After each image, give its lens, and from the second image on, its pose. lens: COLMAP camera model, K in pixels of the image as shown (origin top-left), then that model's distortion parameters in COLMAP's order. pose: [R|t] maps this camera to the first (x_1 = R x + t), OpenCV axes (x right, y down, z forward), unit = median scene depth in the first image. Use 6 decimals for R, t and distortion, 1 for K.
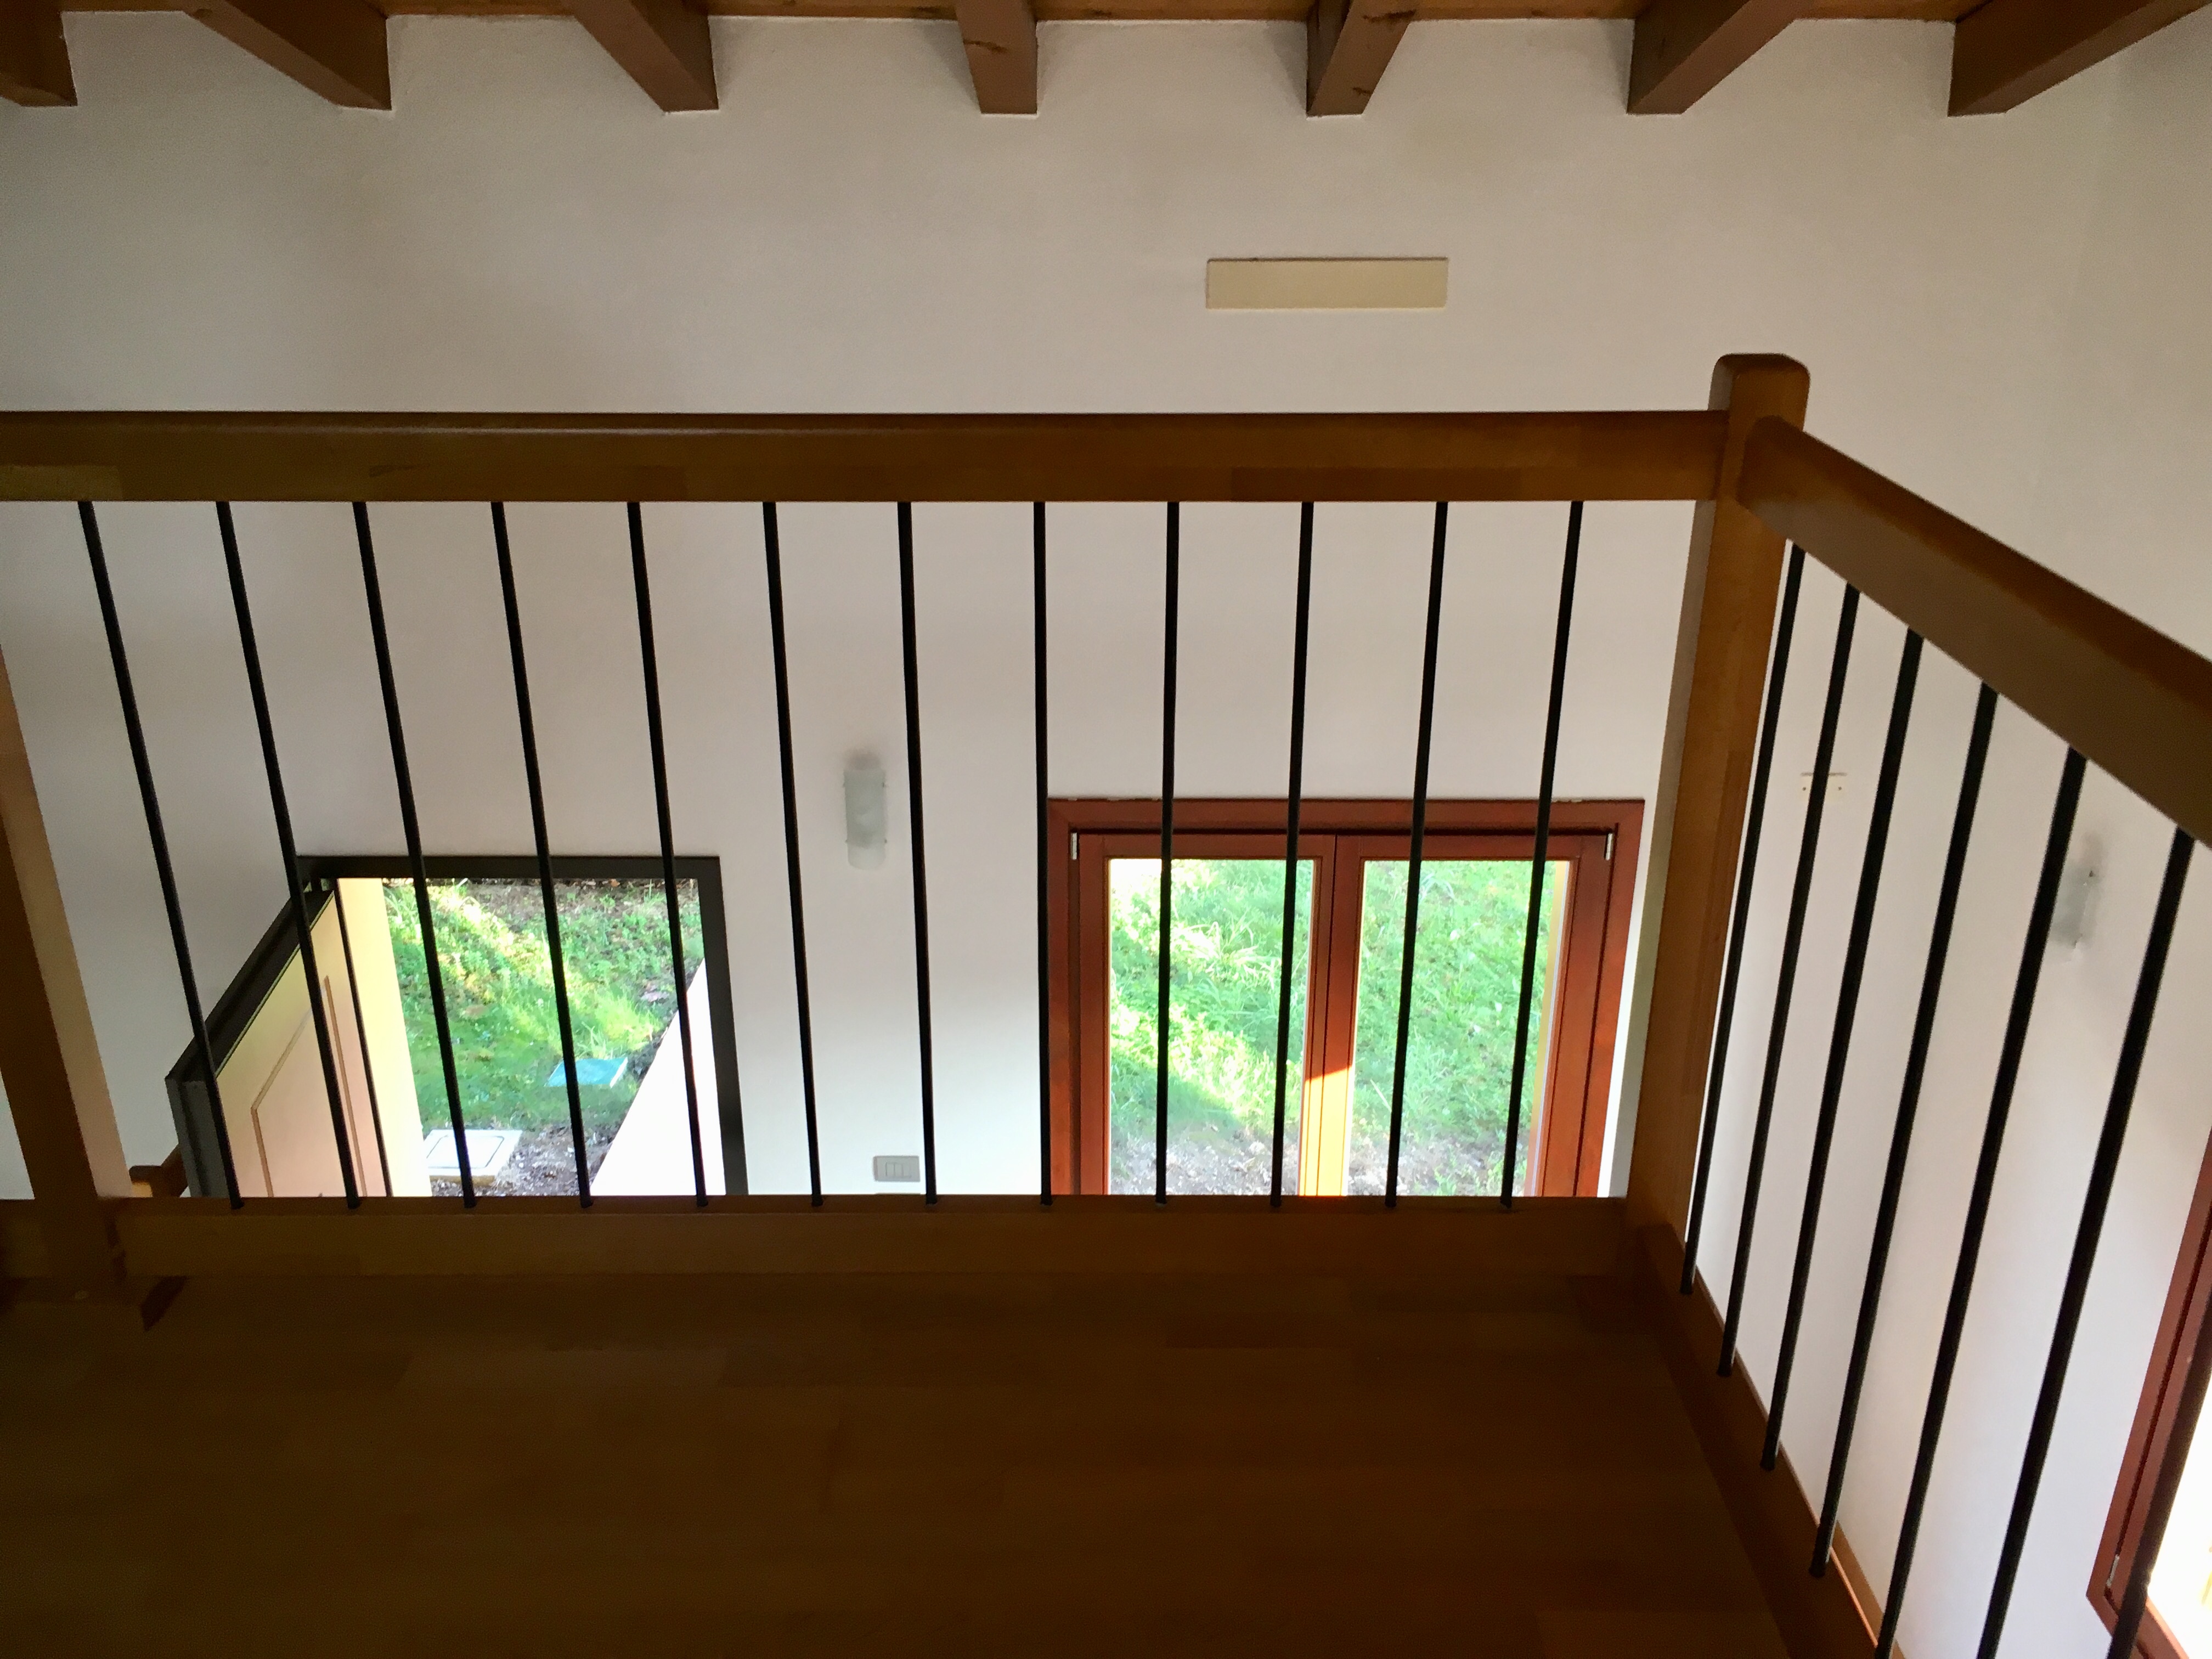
lens RADIAL K [[1875.7, 0, 1106.6], [0, 1875.7, 826.4], [0, 0, 1]] dist [0.033700, -0.007864]
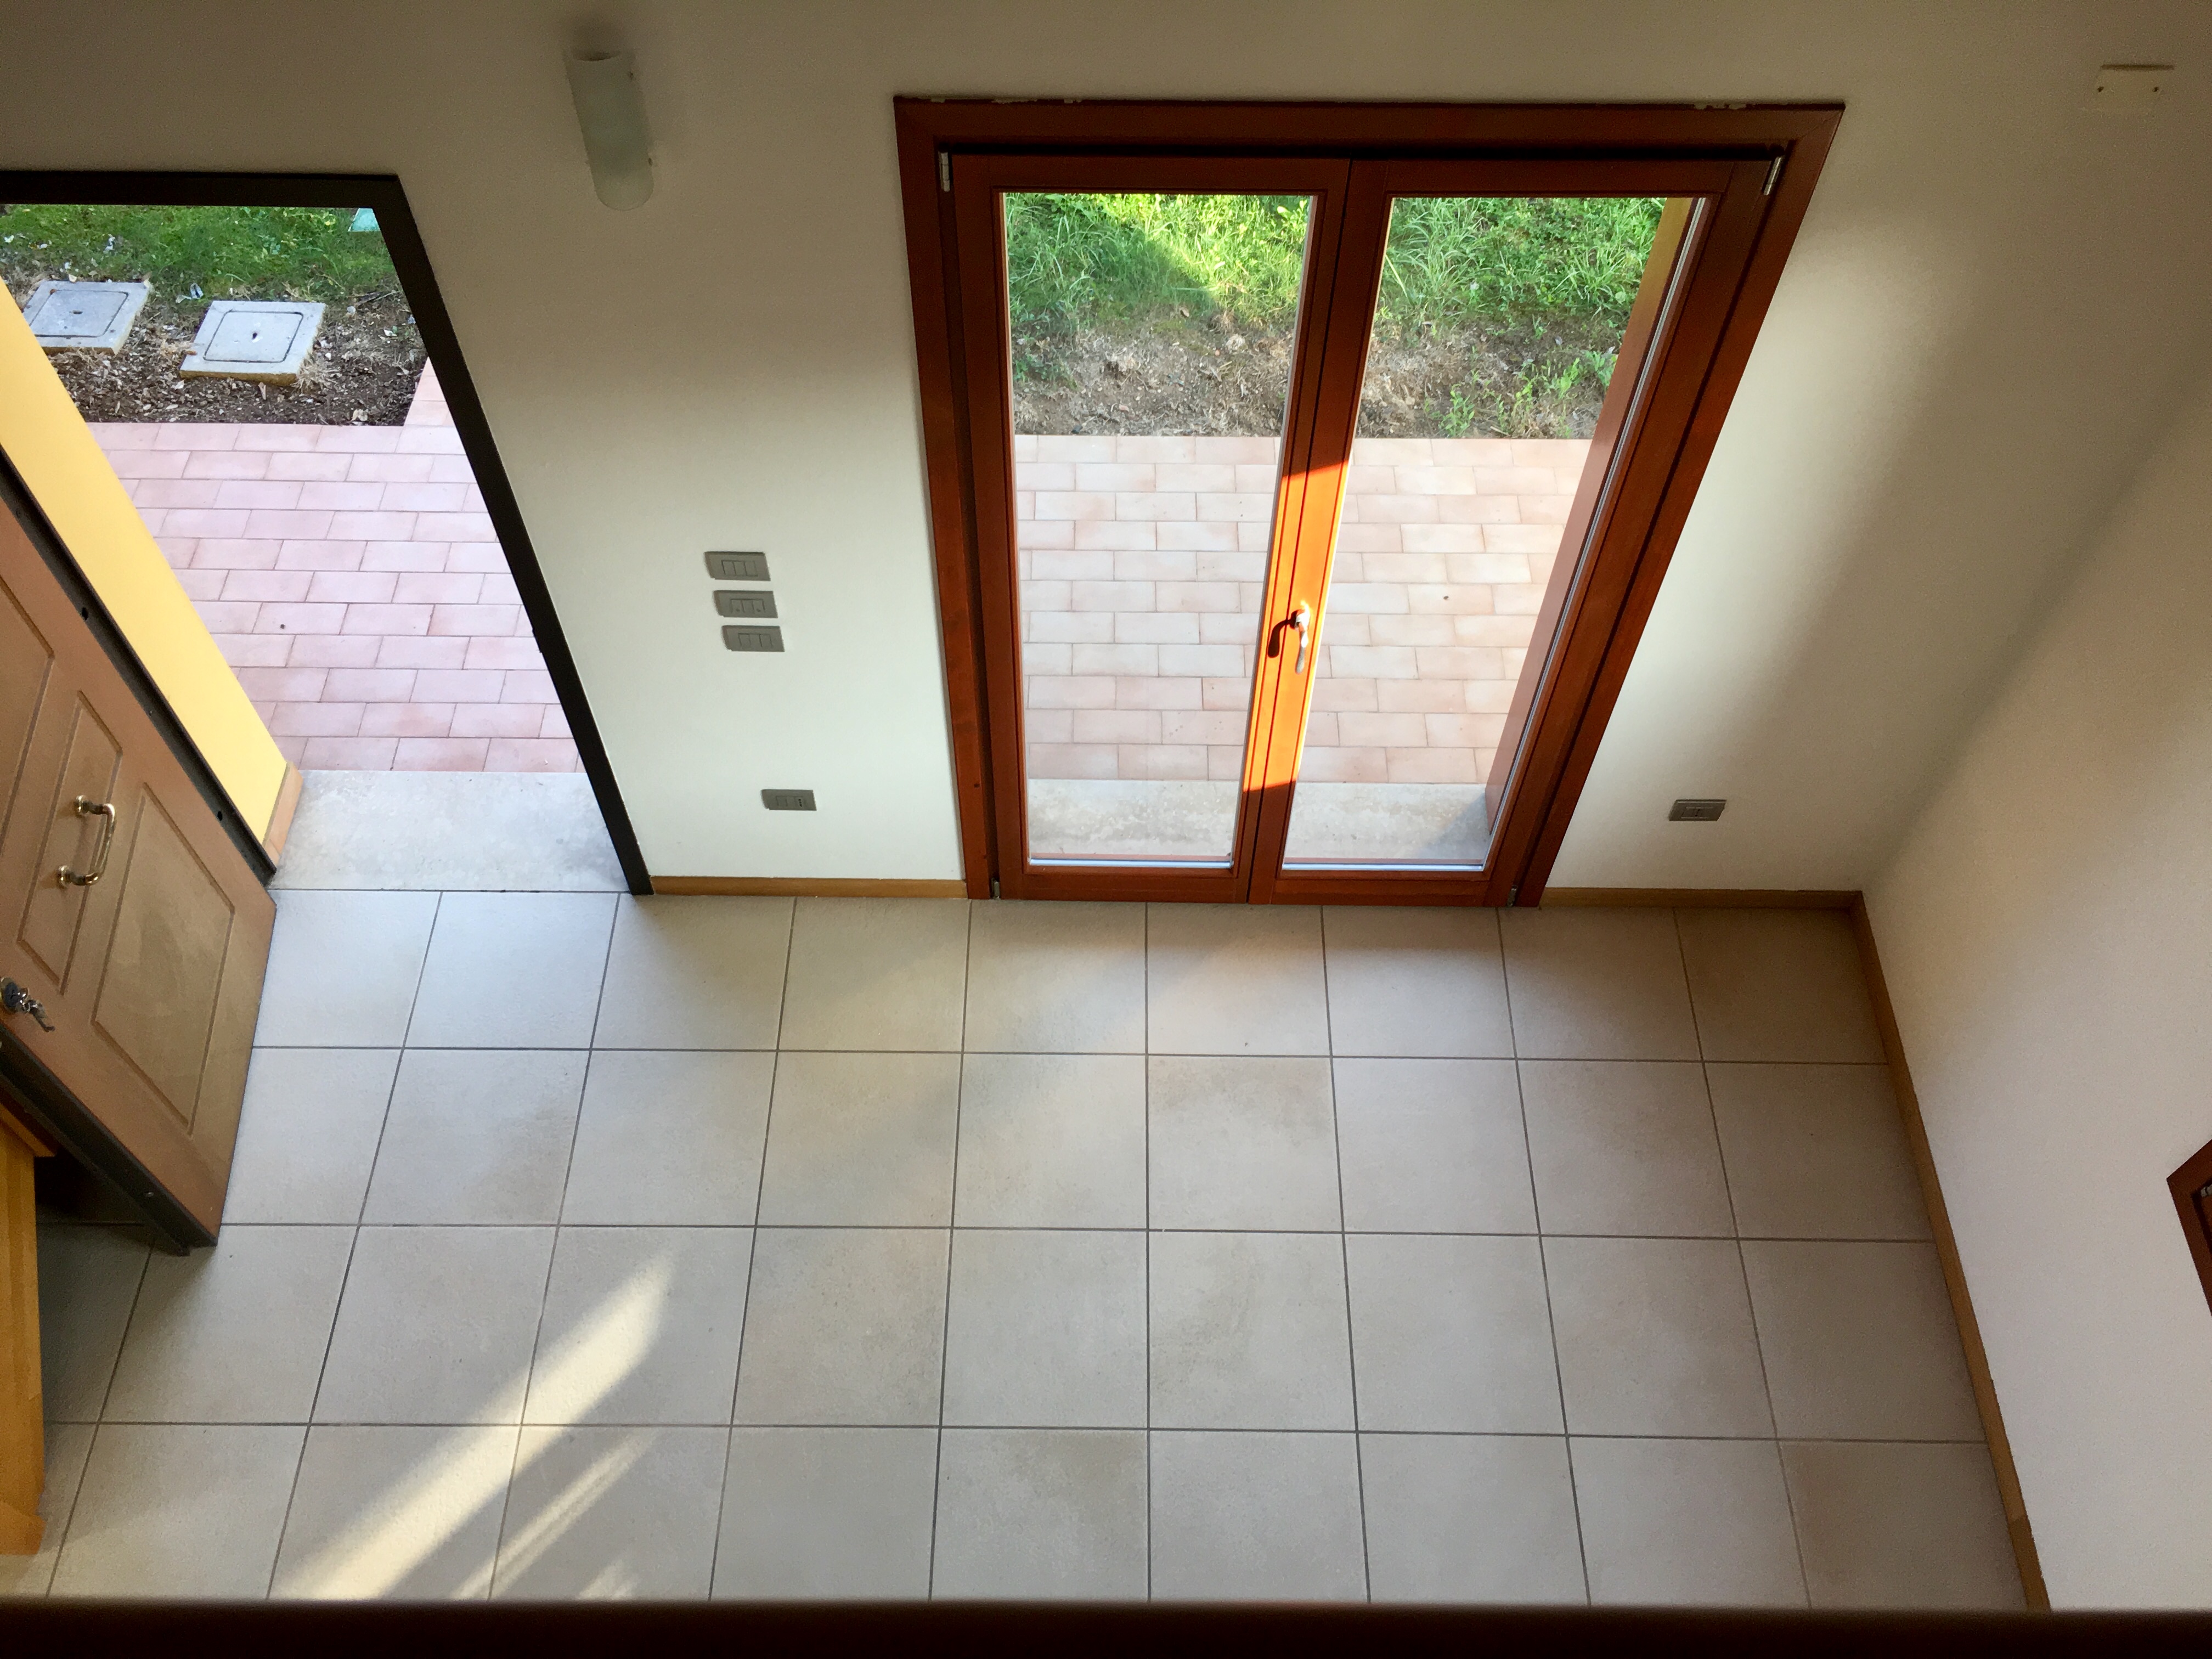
lens RADIAL K [[1875.7, 0, 1100.9], [0, 1875.7, 839.1], [0, 0, 1]] dist [0.033700, -0.007864]
pose [[0.999920, 0.012607, 0.001371, 0.023628], [-0.011317, 0.838368, 0.544987, -0.092585], [0.005721, -0.544958, 0.838444, 0.203296]]
